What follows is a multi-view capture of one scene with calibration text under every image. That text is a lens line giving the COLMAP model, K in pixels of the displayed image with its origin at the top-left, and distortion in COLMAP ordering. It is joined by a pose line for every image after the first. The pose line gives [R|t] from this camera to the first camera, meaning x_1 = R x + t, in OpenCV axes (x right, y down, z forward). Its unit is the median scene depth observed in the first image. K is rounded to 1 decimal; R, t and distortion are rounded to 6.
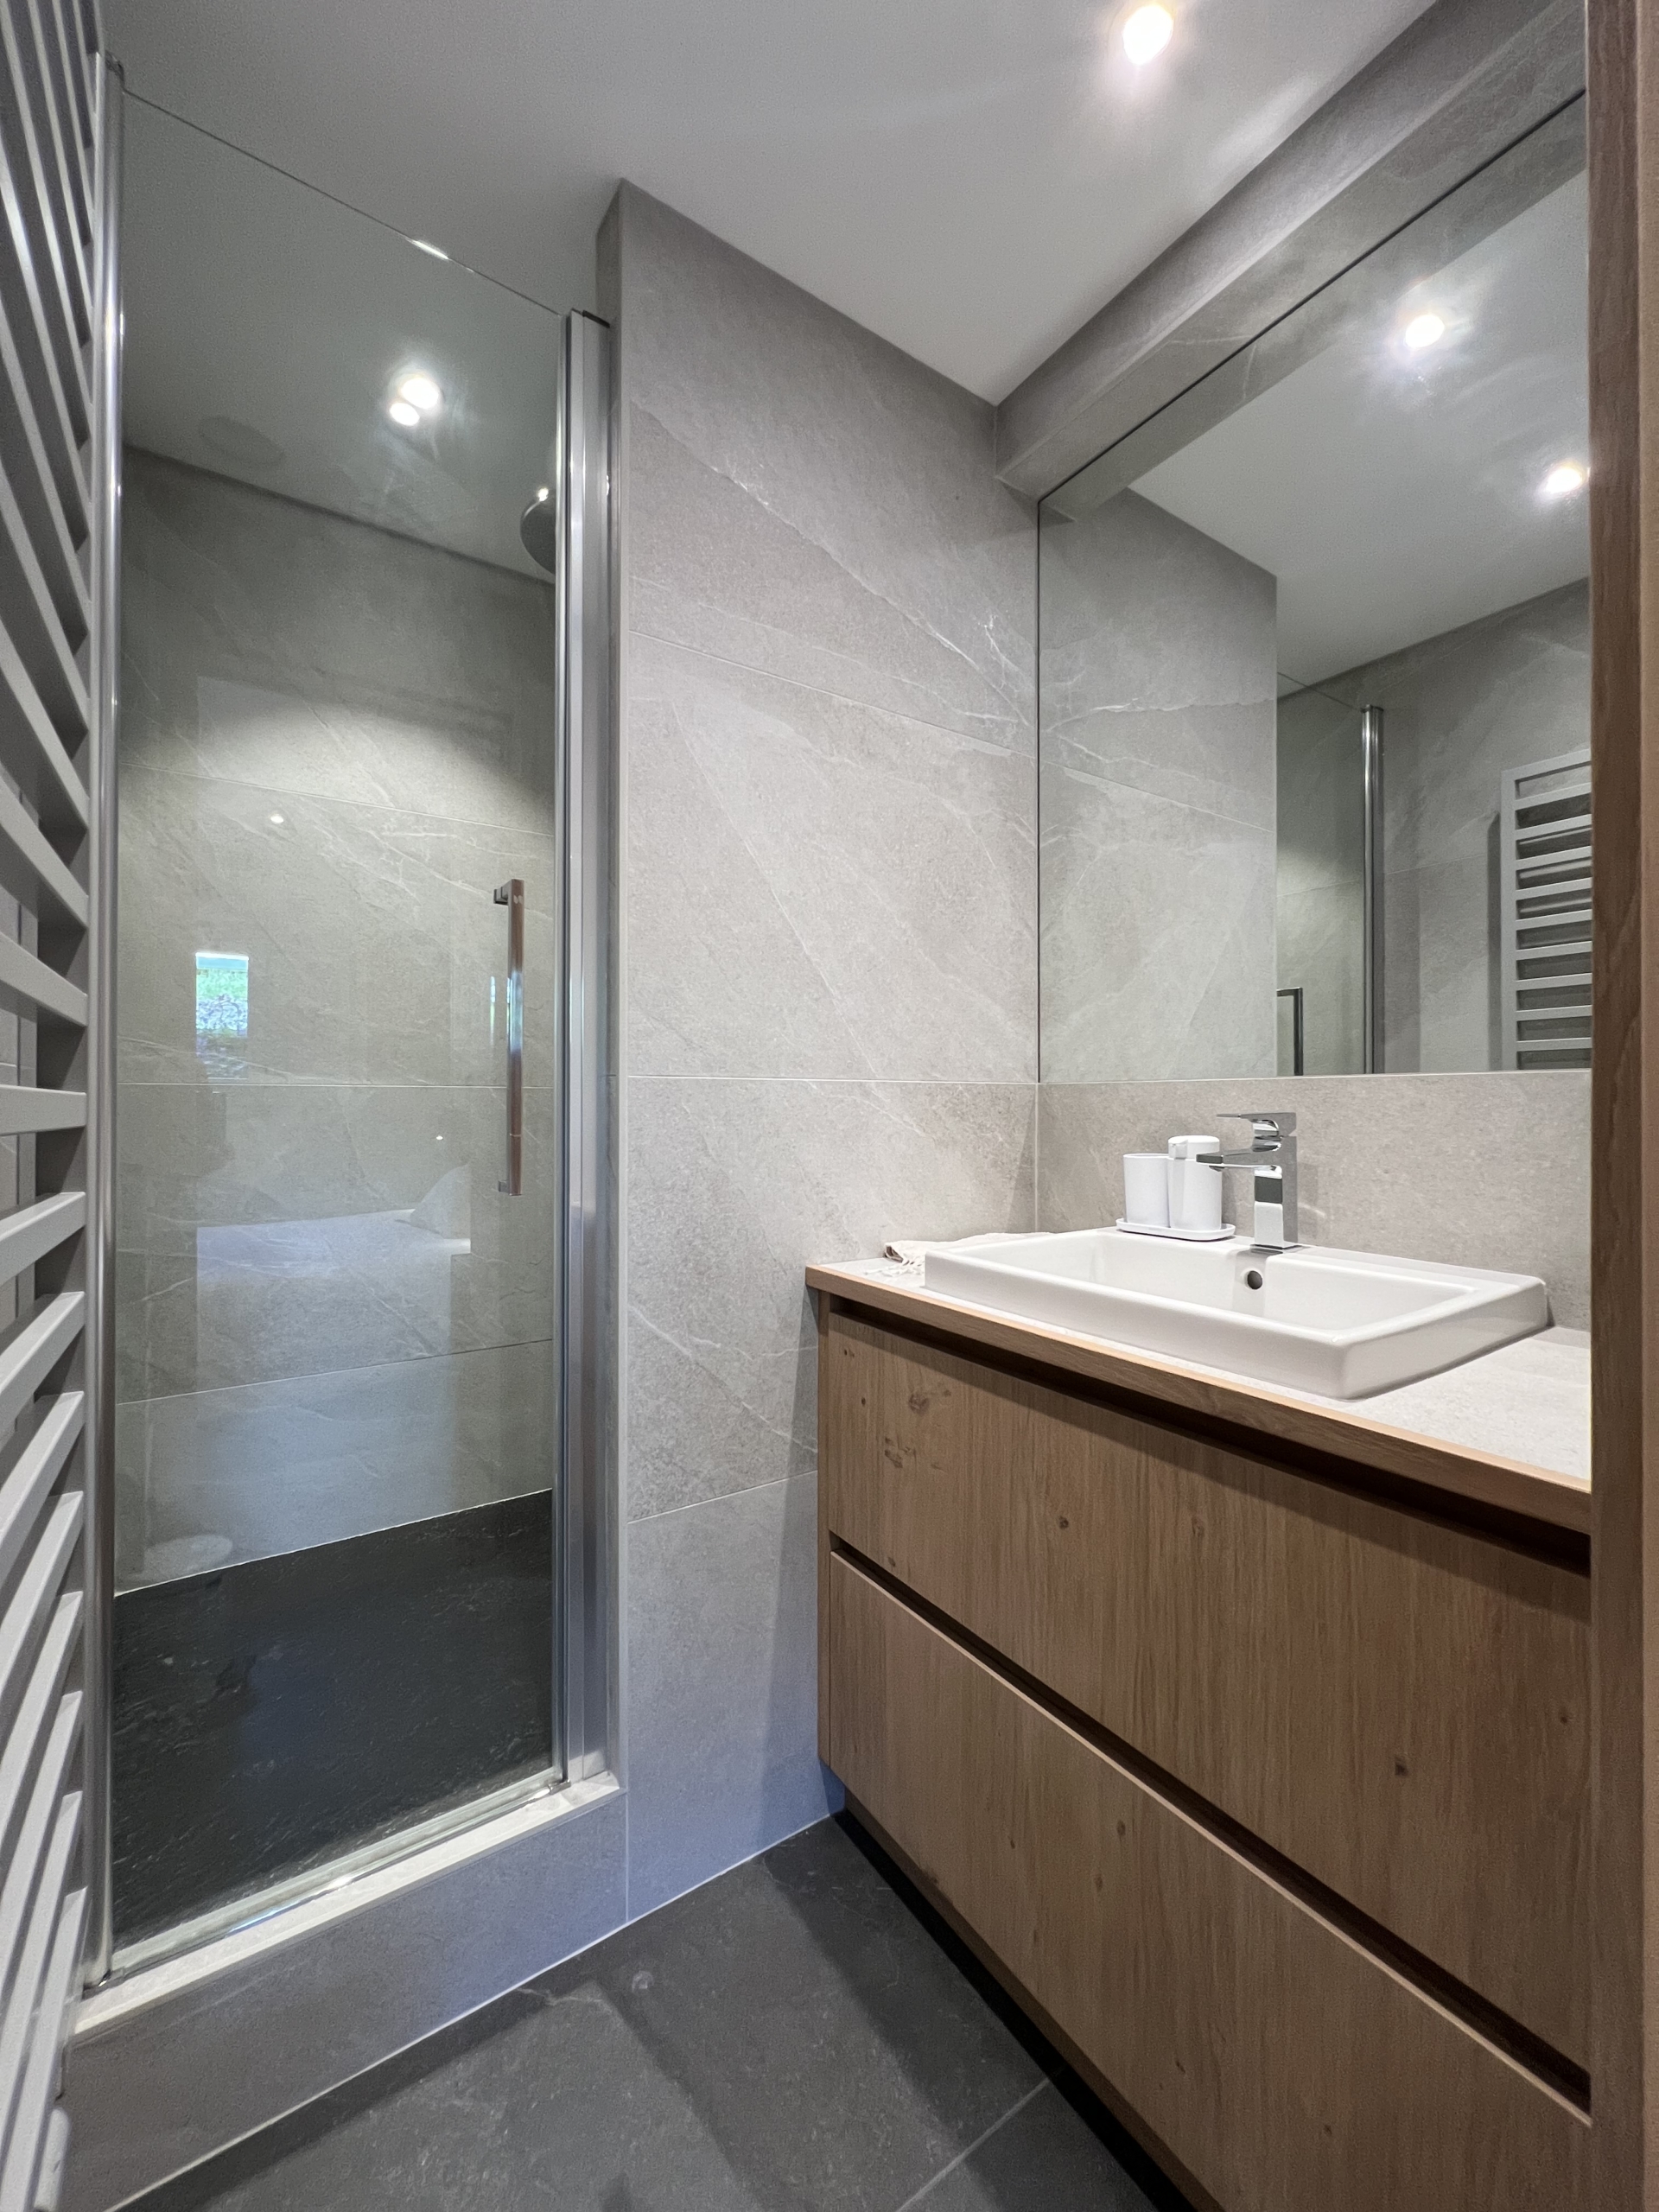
lens RADIAL K [[886.6, 0, 821.9], [0, 886.6, 1094.9], [0, 0, 1]] dist [-0.003915, 0.000984]
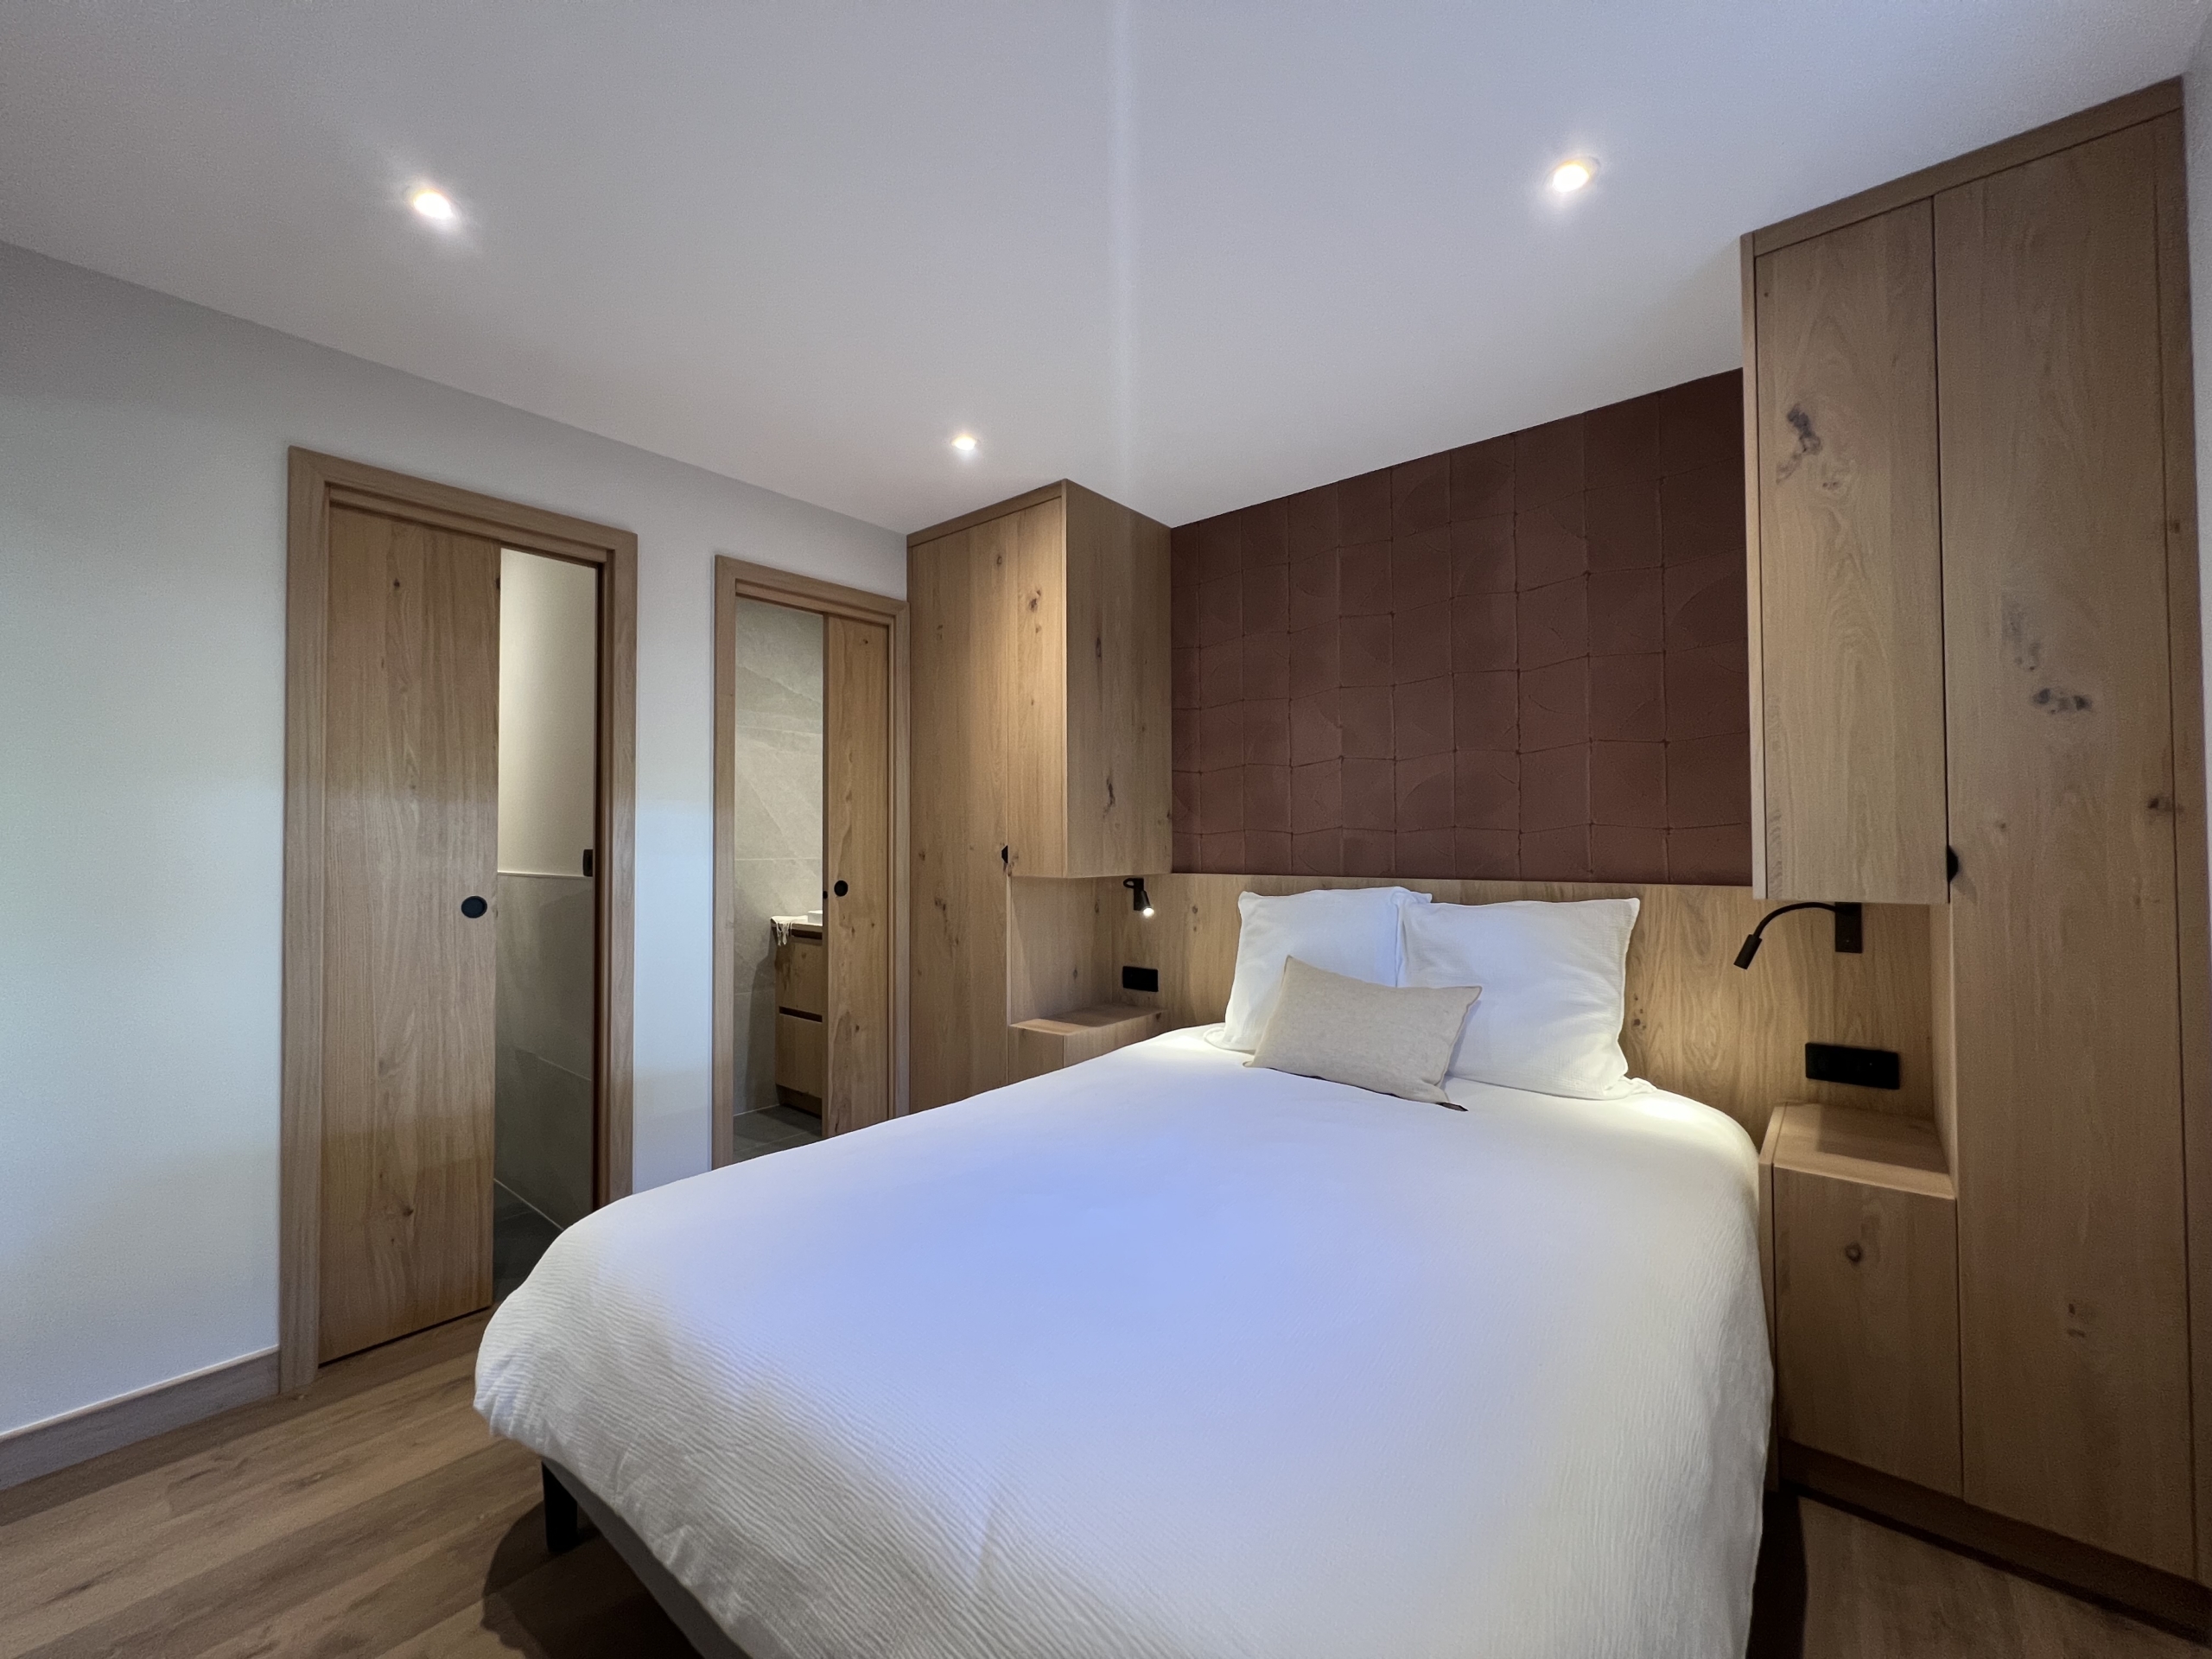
lens RADIAL K [[886.6, 0, 1093.2], [0, 886.6, 827.0], [0, 0, 1]] dist [-0.003915, 0.000984]
pose [[0.958149, 0.002425, 0.286261, 0.179049], [0.000659, 0.999943, -0.010678, -0.100947], [-0.286270, 0.010420, 0.958092, -2.361919]]
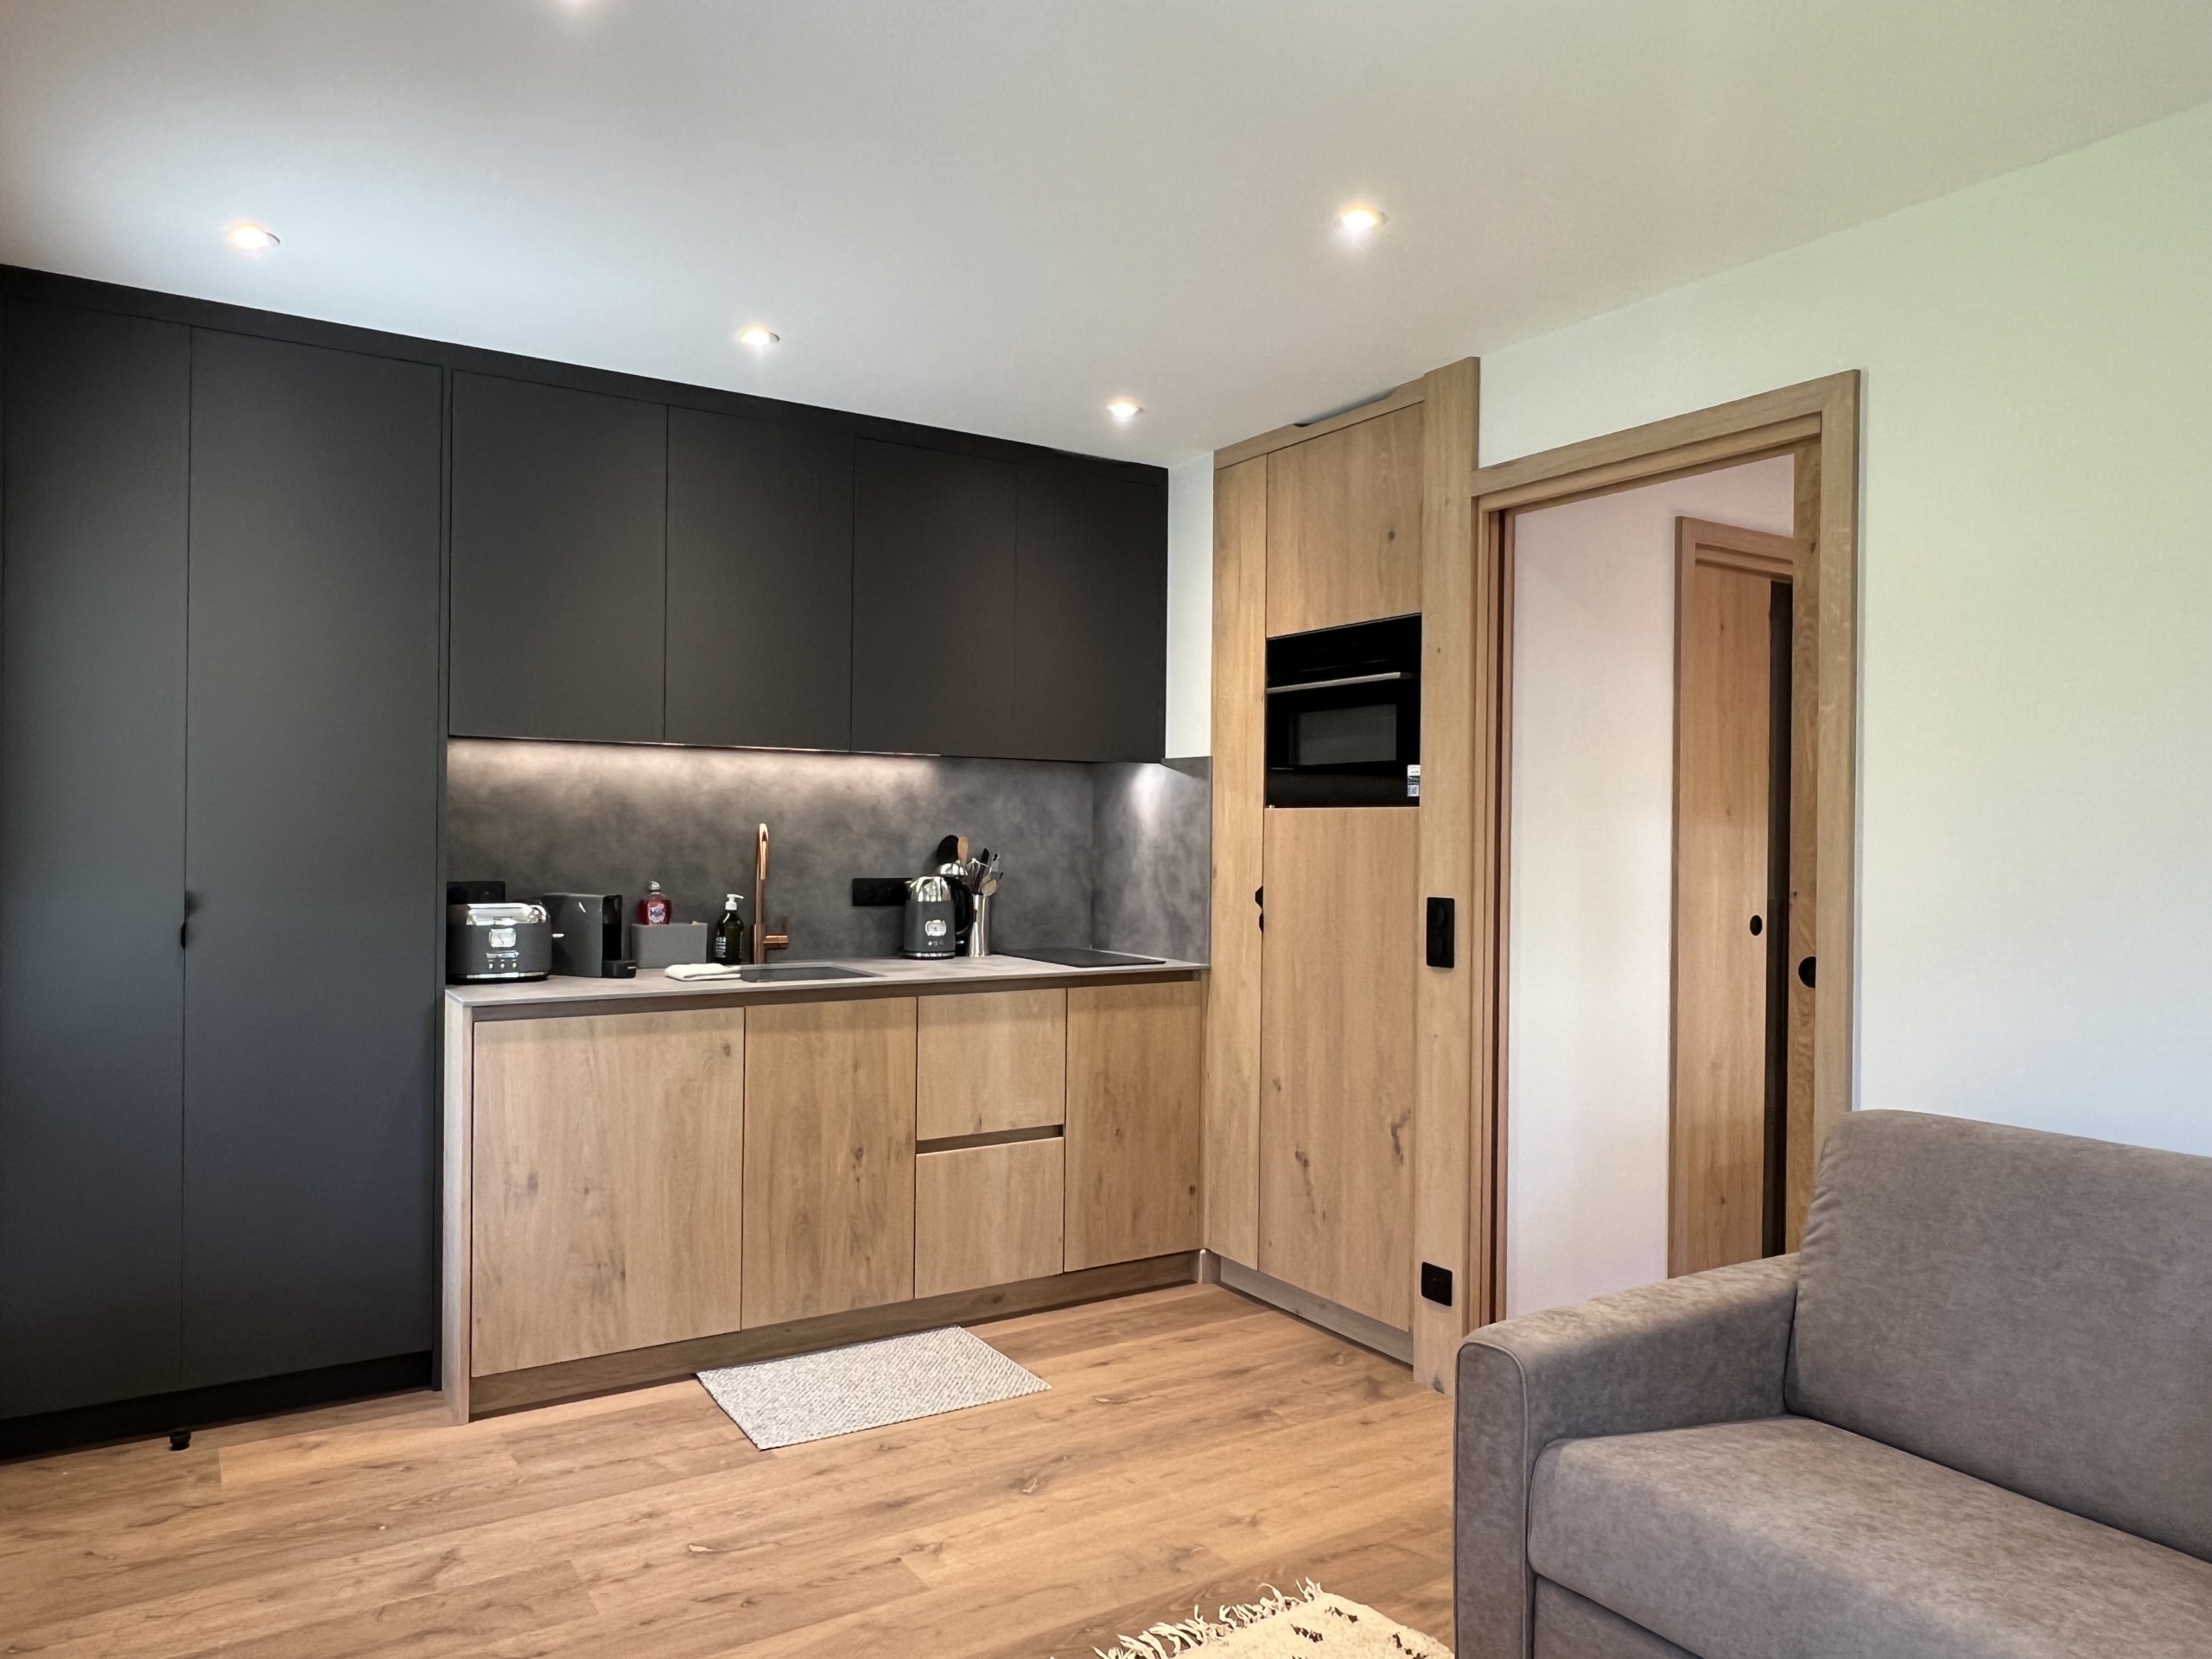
lens RADIAL K [[1472.0, 0, 1093.1], [0, 1472.0, 828.9], [0, 0, 1]] dist [-0.004620, -0.003690]
pose [[0.999664, 0.013212, -0.022312, -1.869594], [-0.013064, 0.999892, 0.006801, -0.167579], [0.022399, -0.006507, 0.999728, -3.472169]]
